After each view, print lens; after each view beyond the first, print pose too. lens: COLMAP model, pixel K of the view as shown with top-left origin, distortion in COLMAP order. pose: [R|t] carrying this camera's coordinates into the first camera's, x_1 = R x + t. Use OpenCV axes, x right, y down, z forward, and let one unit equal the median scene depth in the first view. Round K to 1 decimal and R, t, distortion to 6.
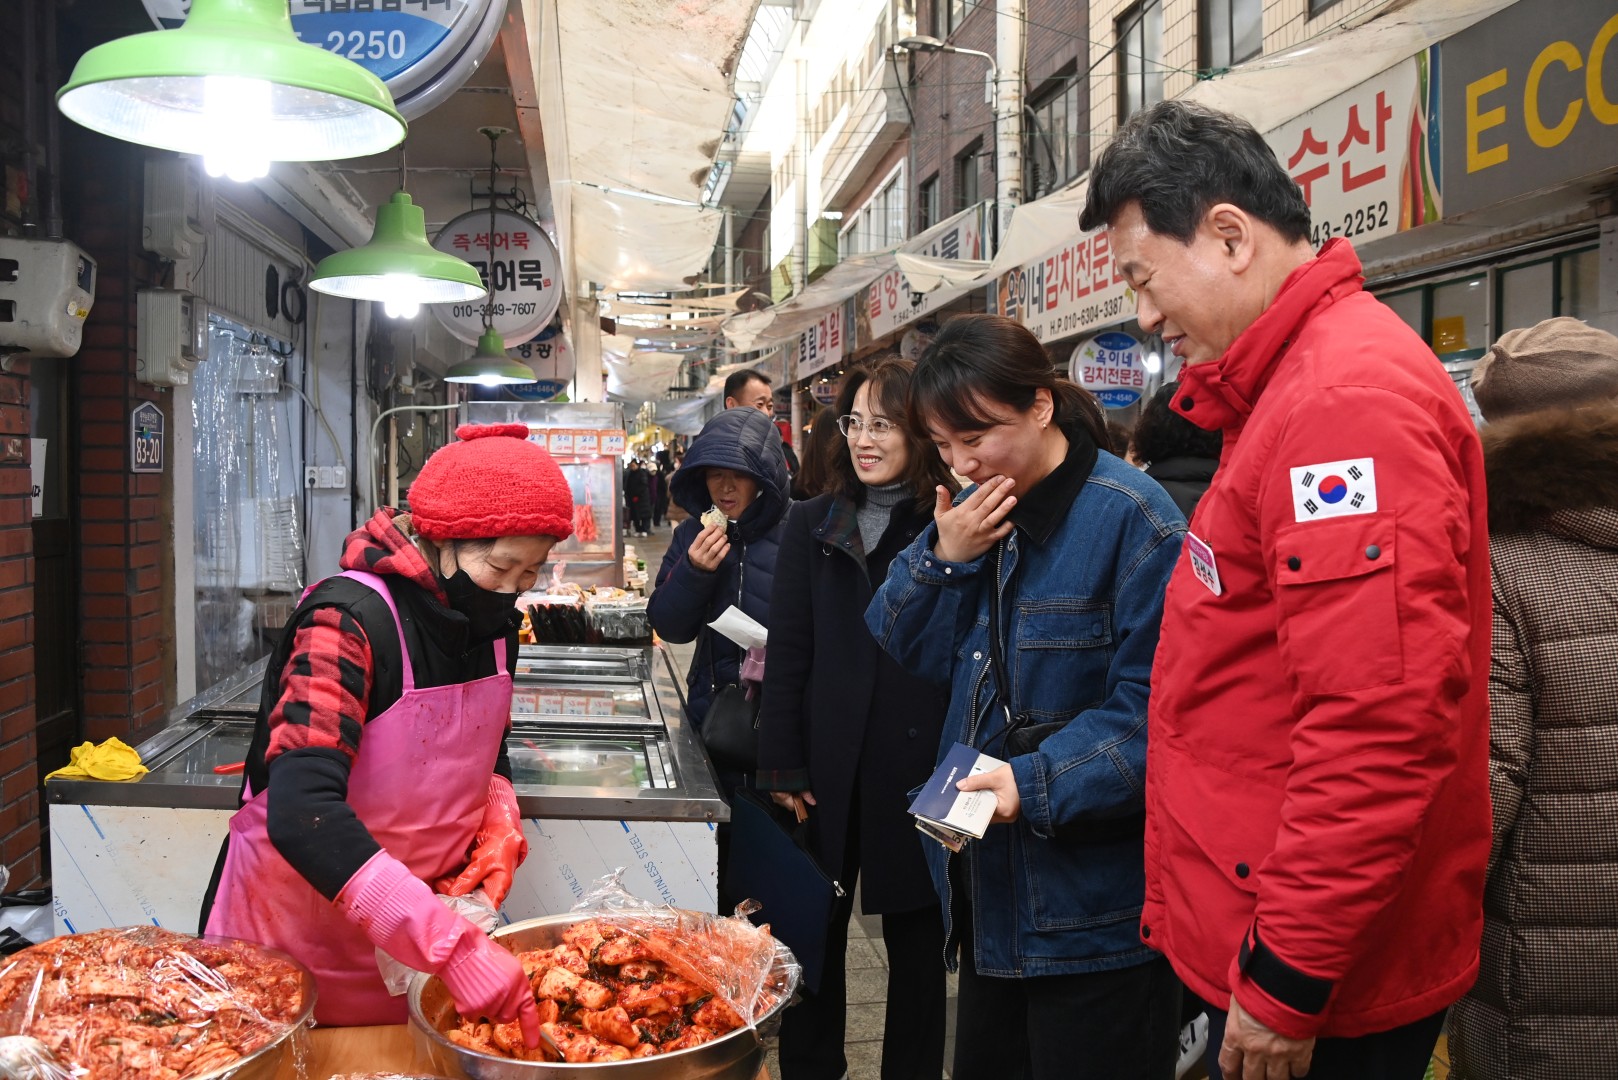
lens RADIAL K [[1334.2, 0, 809.0], [0, 1334.2, 540.0], [0, 0, 1]] dist [-0.145967, 0.074970]
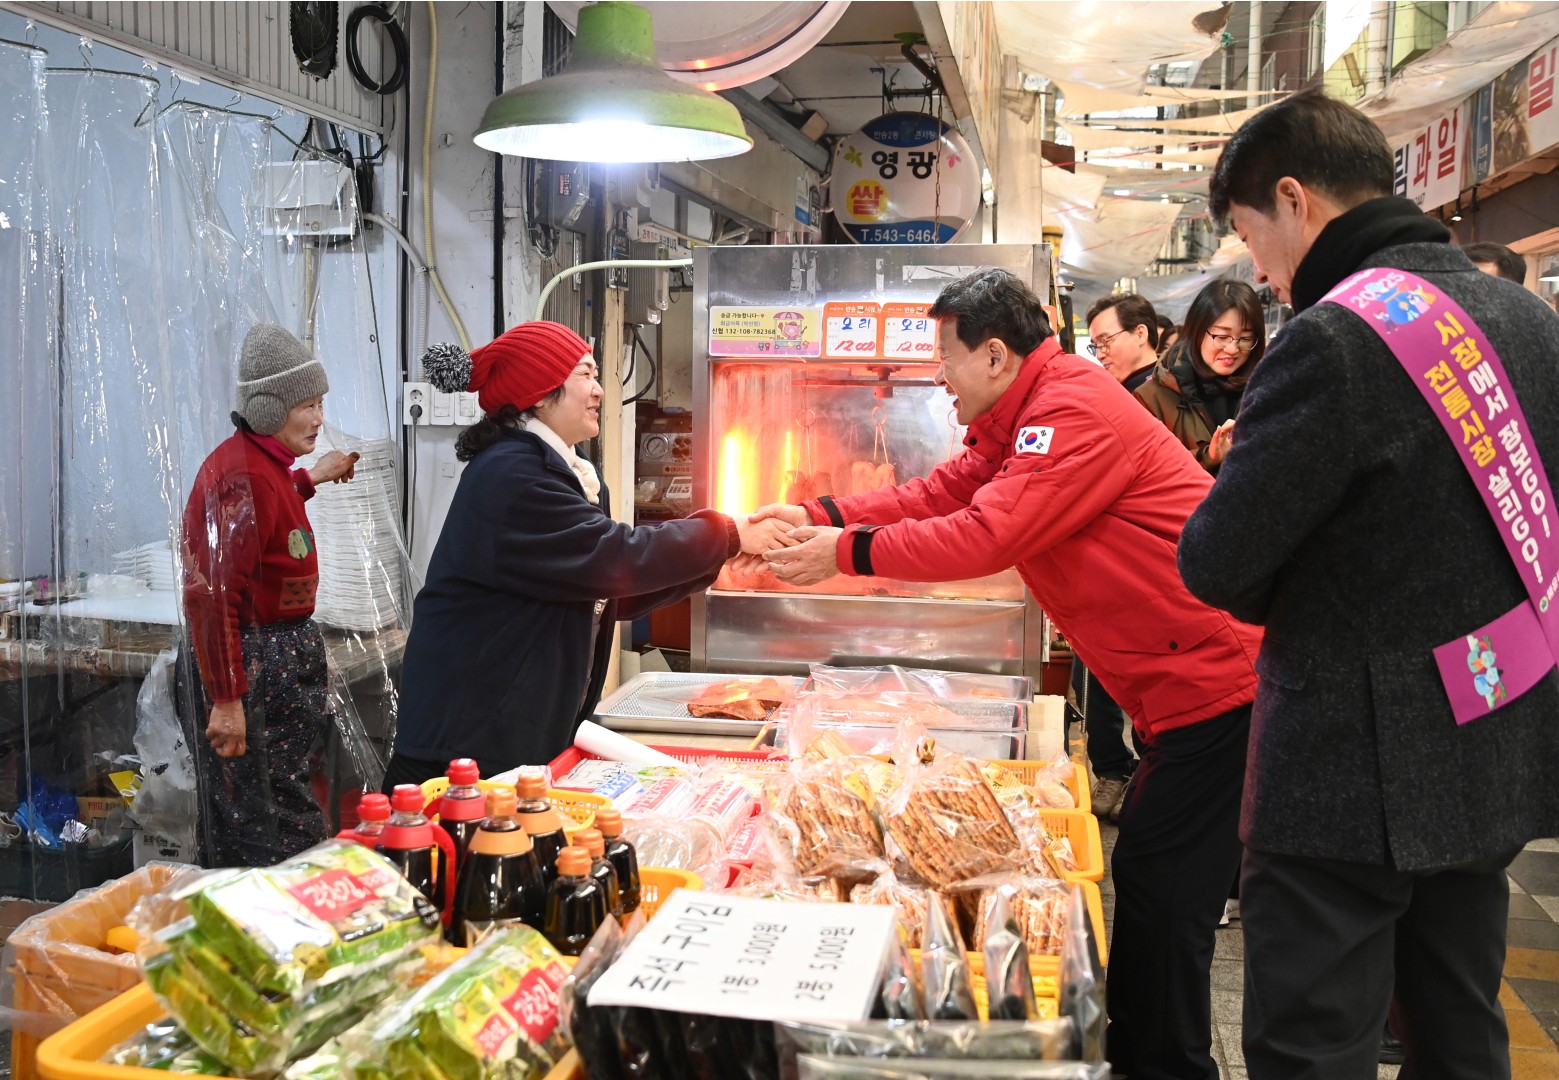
lens RADIAL K [[1646.2, 0, 683.0], [0, 1646.2, 536.9], [0, 0, 1]] dist [-0.008785, 0.015129]
pose [[0.928443, 0.040624, -0.369247, -0.020500], [-0.023416, 0.998426, 0.050967, -0.013127], [0.370737, -0.038674, 0.927932, 0.186686]]
